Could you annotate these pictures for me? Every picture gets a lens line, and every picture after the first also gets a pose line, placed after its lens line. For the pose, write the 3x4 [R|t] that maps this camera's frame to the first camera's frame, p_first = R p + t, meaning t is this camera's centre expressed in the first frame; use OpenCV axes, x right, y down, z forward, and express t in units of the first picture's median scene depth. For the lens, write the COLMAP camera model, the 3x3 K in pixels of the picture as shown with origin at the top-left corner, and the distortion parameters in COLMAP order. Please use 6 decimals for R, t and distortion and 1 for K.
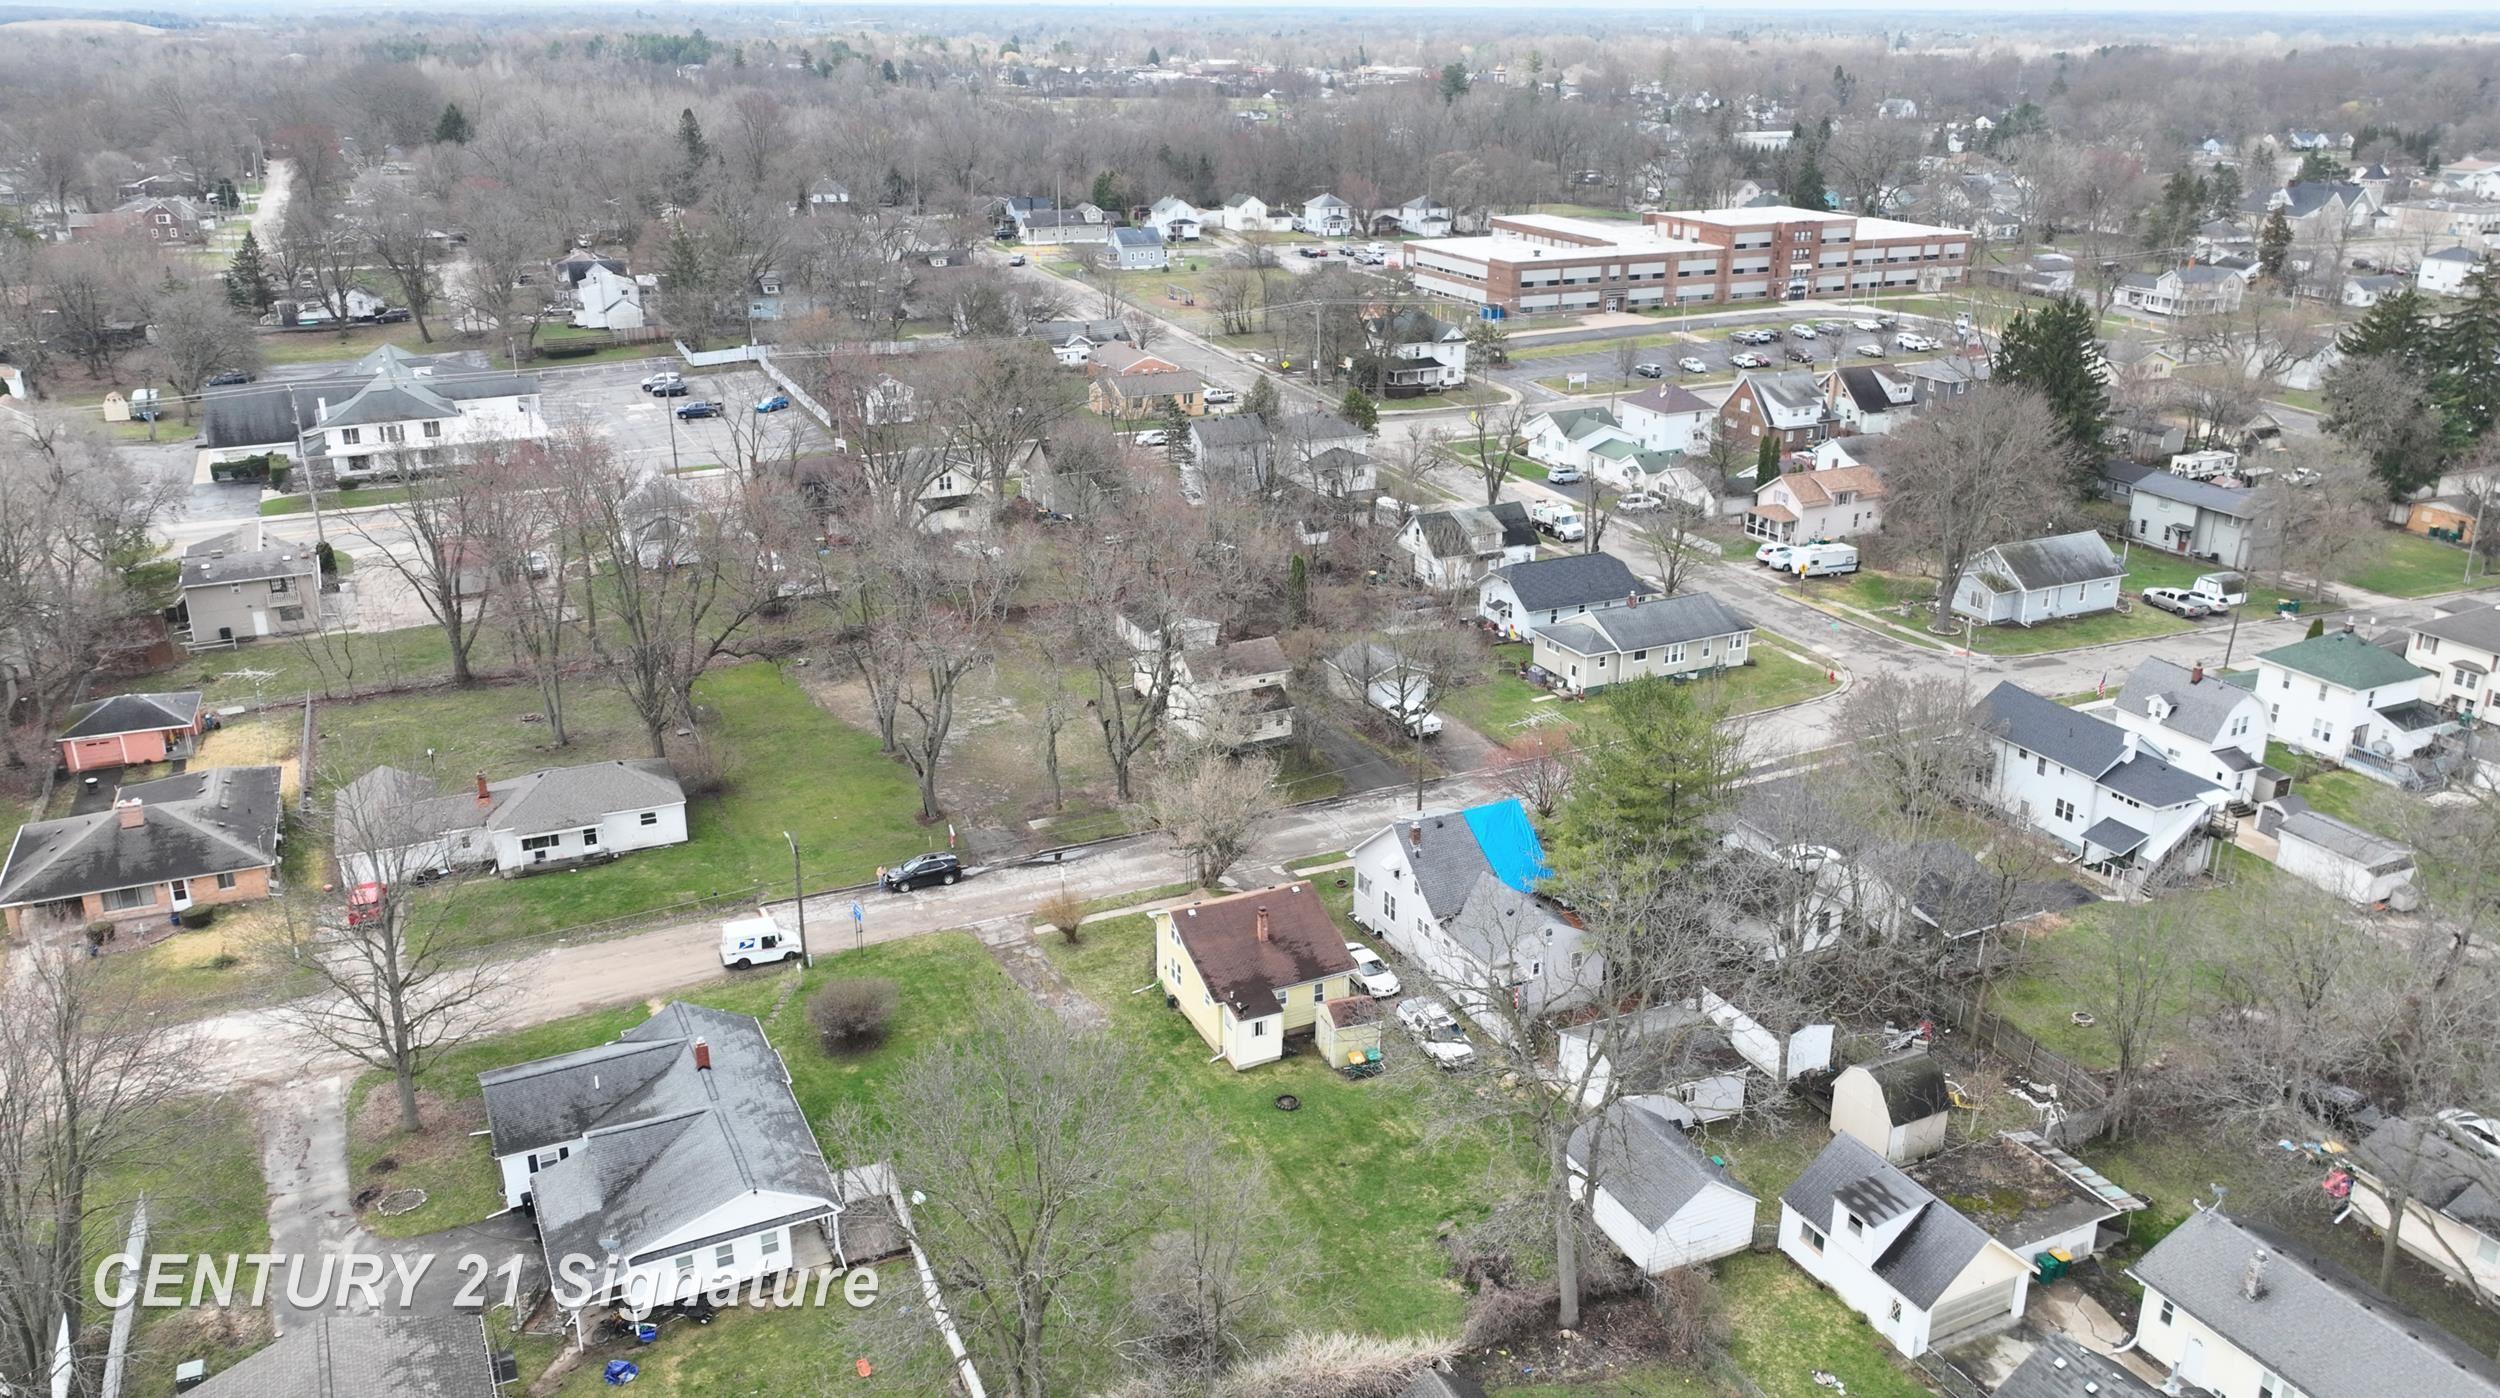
lens RADIAL K [[1861.4, 0, 1277.4], [0, 1861.4, 692.6], [0, 0, 1]] dist [-0.002888, -0.007243]
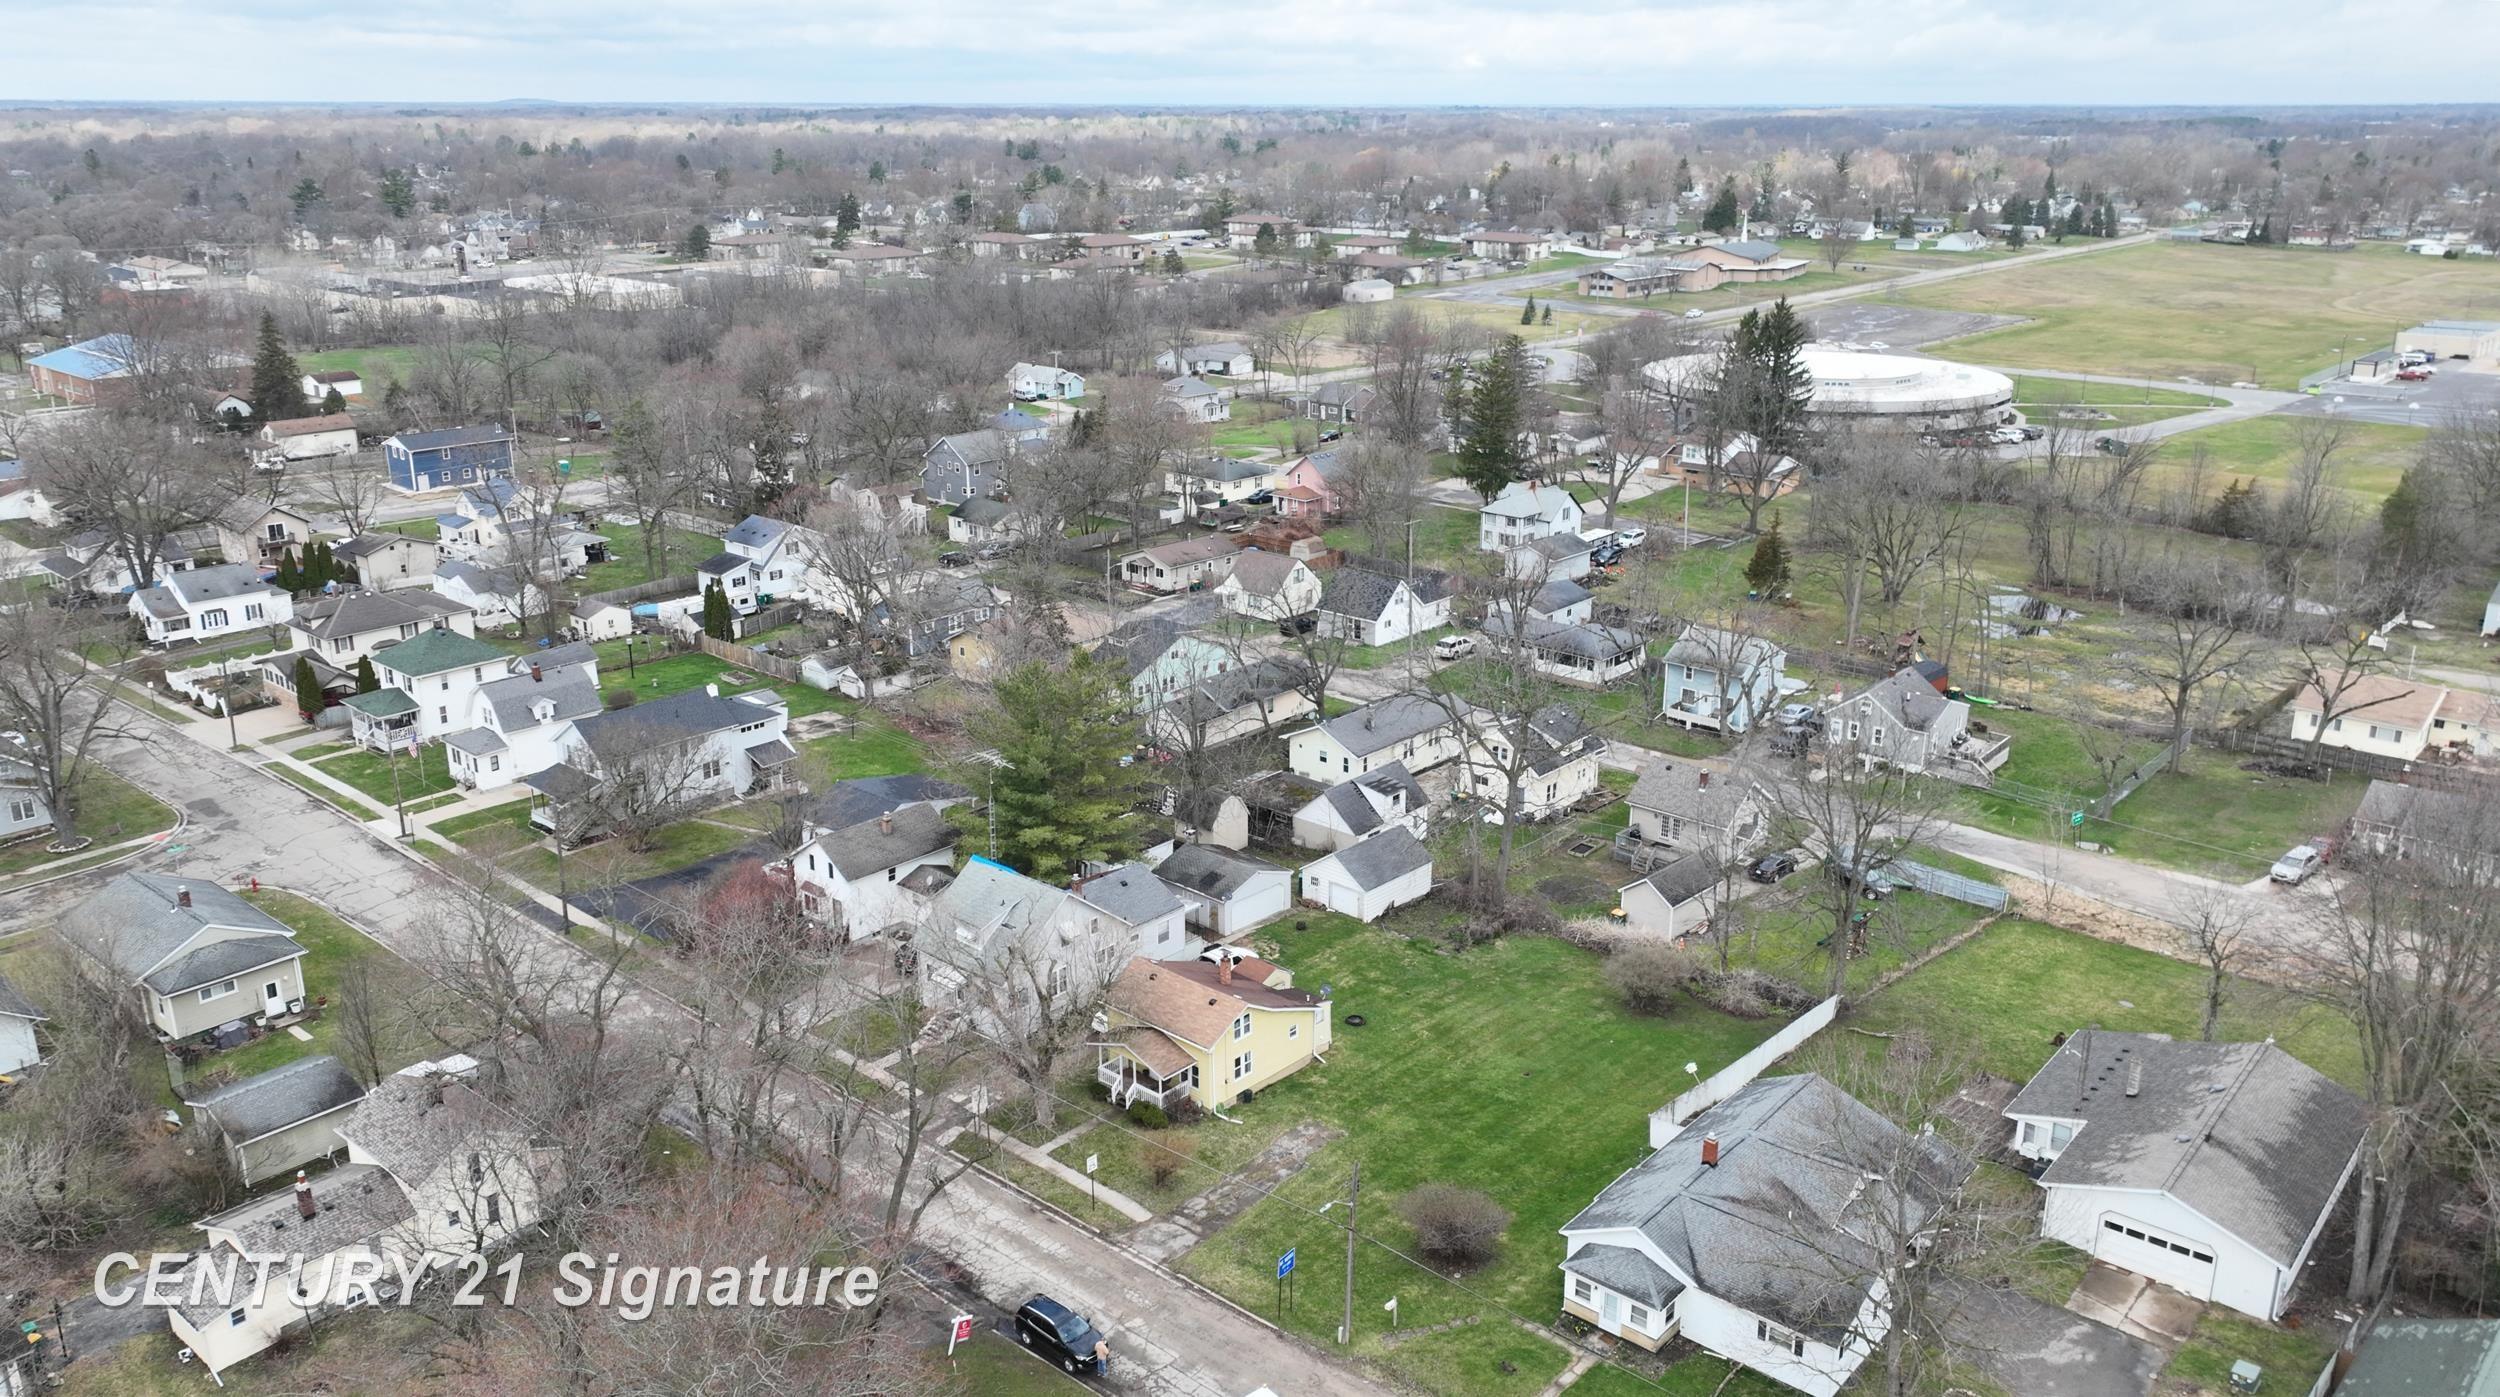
lens RADIAL K [[1861.4, 0, 1277.4], [0, 1861.4, 692.1], [0, 0, 1]] dist [-0.002888, -0.007243]
pose [[-0.385462, -0.284114, 0.877894, -0.860191], [0.313359, 0.854566, 0.414153, -0.416265], [-0.867885, 0.434736, -0.240373, 1.123168]]
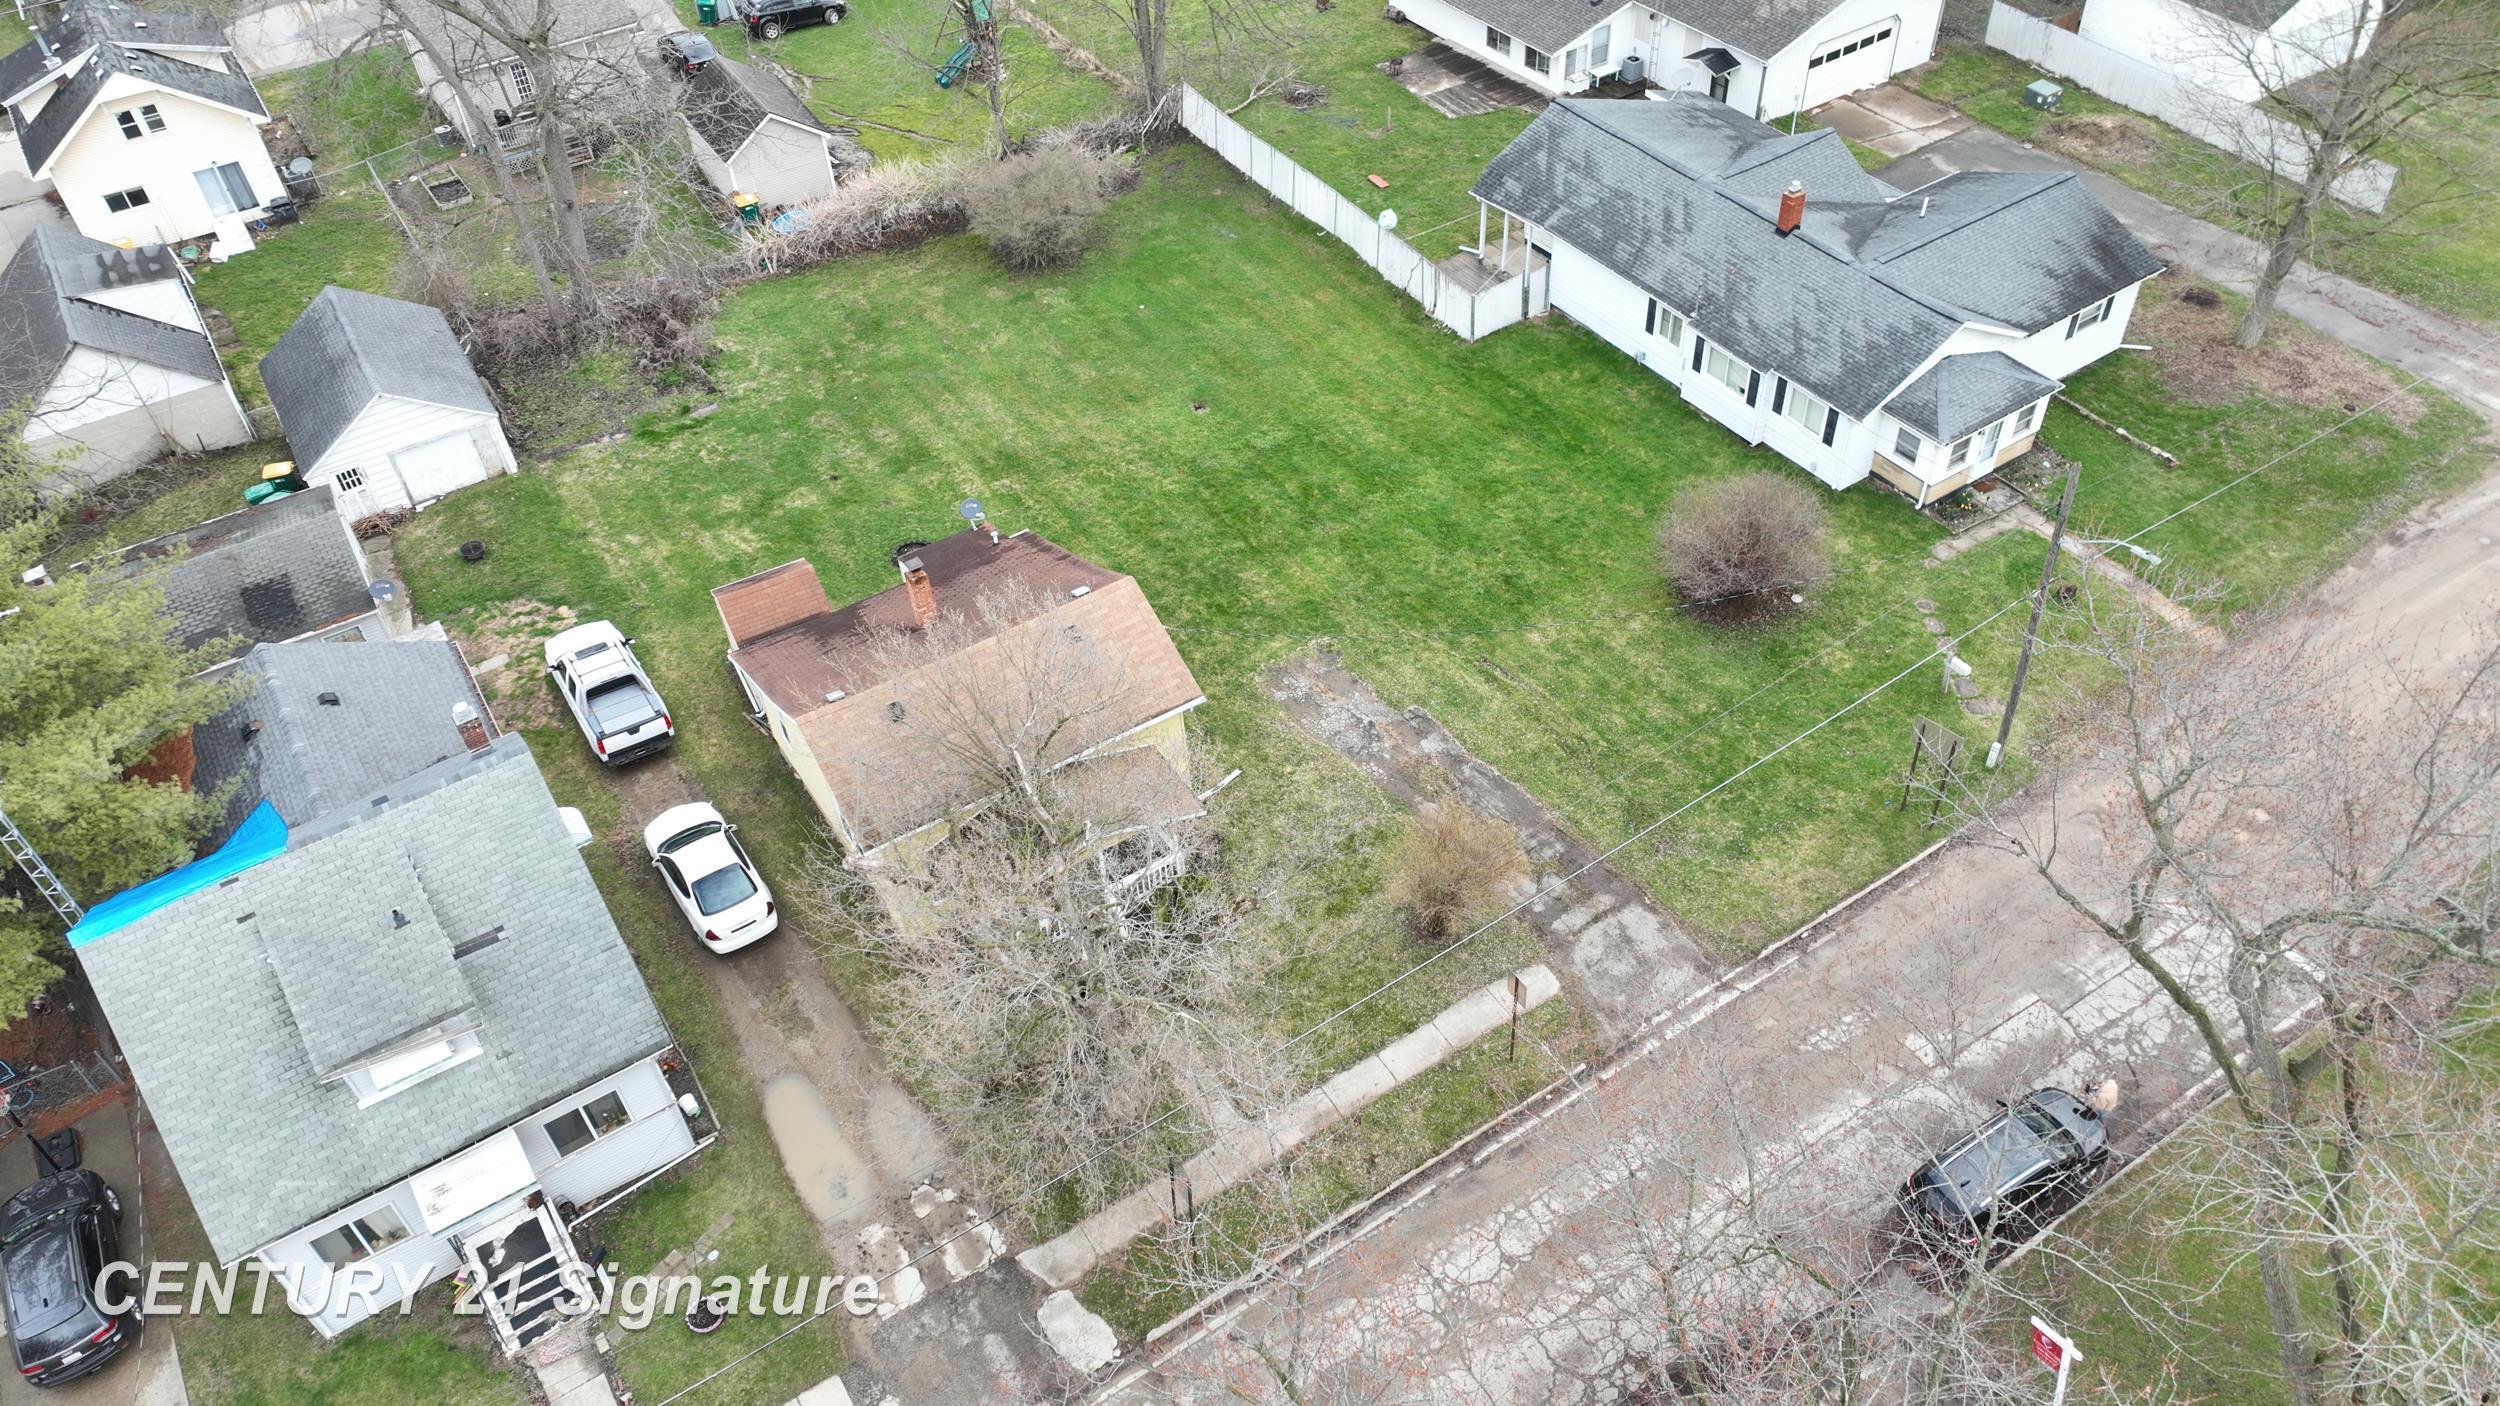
lens RADIAL K [[1799.0, 0, 1264.8], [0, 1799.0, 698.7], [0, 0, 1]] dist [0.008836, -0.003401]
pose [[-0.992278, 0.107451, -0.061961, -0.058735], [-0.008073, 0.442533, 0.896716, -0.245702], [0.123772, 0.890291, -0.438249, 1.185894]]
